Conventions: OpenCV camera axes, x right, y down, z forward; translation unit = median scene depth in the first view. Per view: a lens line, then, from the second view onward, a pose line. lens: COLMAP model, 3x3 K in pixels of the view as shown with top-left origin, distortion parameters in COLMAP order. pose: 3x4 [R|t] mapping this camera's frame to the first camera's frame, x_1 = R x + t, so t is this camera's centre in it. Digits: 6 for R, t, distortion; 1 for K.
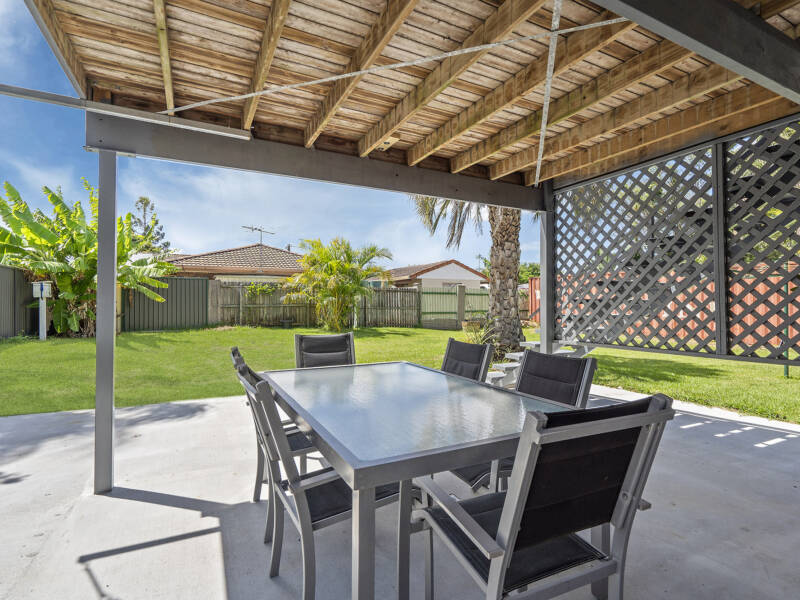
lens RADIAL K [[408.5, 0, 403.9], [0, 408.5, 301.9], [0, 0, 1]] dist [0.001956, -0.000194]
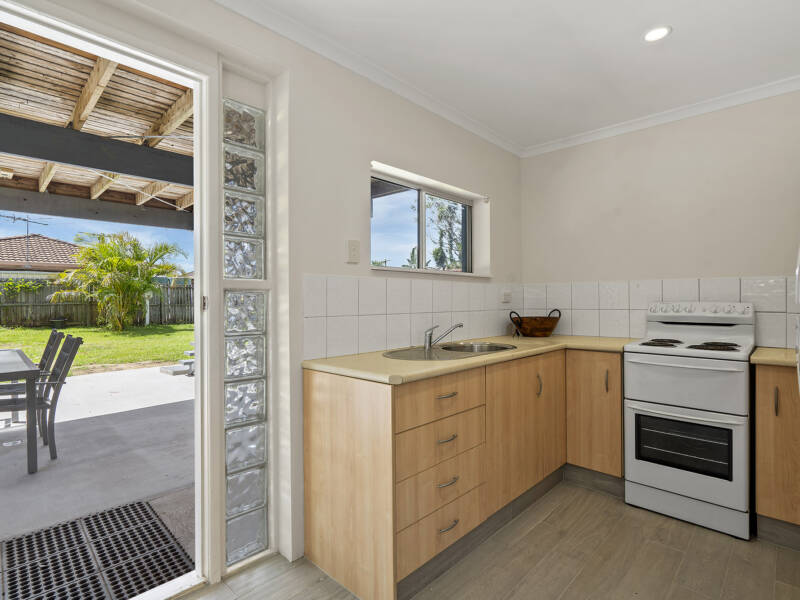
lens RADIAL K [[408.5, 0, 392.5], [0, 408.5, 299.0], [0, 0, 1]] dist [0.001956, -0.000194]
pose [[0.953209, -0.009352, 0.302167, 0.157487], [0.006867, 0.999933, 0.009285, -0.005680], [-0.302234, -0.006775, 0.953210, -0.114924]]
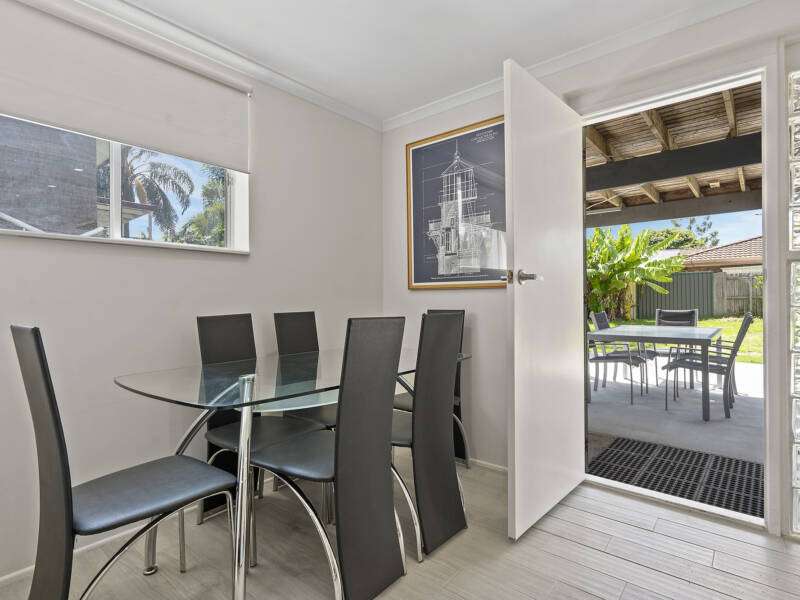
lens RADIAL K [[408.5, 0, 395.8], [0, 408.5, 300.3], [0, 0, 1]] dist [0.001956, -0.000194]
pose [[0.353205, -0.004512, -0.935535, 0.214548], [0.016206, 0.999868, 0.001296, 0.001493], [0.935406, -0.015619, 0.353231, -0.138399]]
